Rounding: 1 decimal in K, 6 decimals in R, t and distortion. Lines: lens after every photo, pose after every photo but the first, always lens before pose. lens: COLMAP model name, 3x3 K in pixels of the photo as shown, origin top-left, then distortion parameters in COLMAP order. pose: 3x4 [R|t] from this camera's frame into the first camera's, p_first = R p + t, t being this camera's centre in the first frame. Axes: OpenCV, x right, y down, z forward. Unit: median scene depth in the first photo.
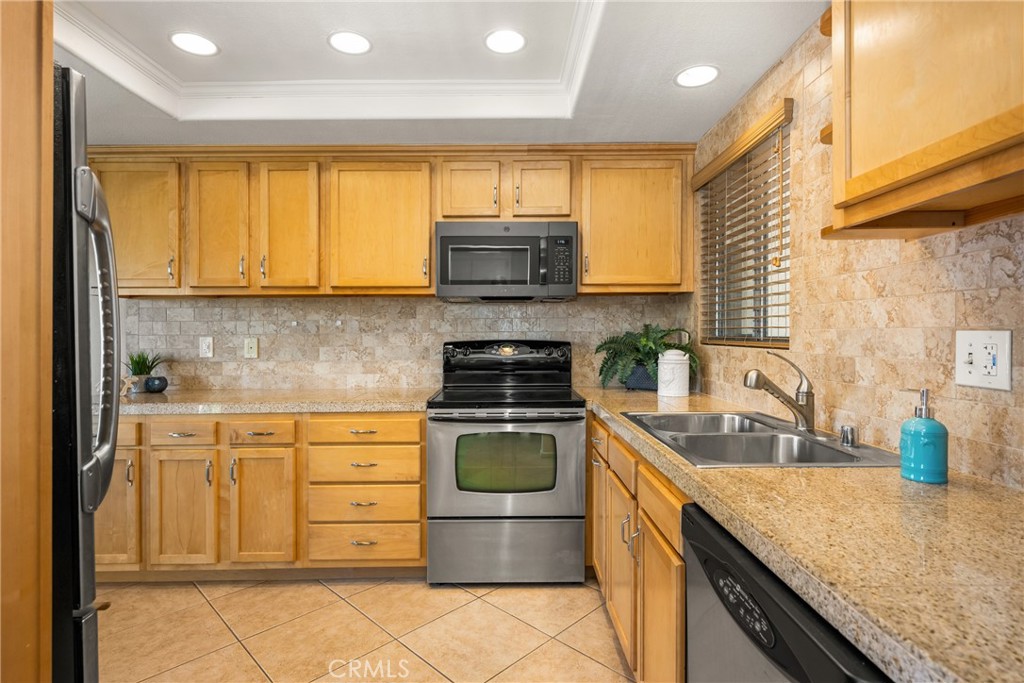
lens RADIAL K [[503.7, 0, 511.6], [0, 503.7, 336.2], [0, 0, 1]] dist [0.001532, 0.000267]
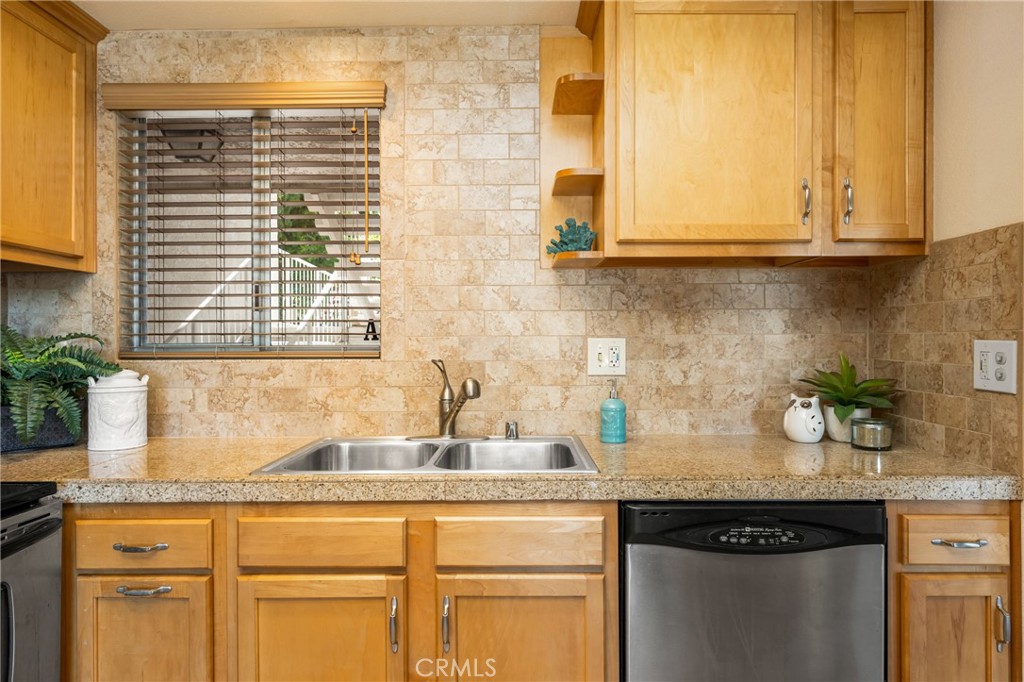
lens RADIAL K [[622.1, 0, 511.9], [0, 622.1, 343.7], [0, 0, 1]] dist [0.004497, 0.000344]
pose [[0.020166, -0.001179, 0.999796, -0.800885], [0.010469, 0.999945, 0.000968, 0.001323], [-0.999742, 0.010448, 0.020177, 1.054701]]
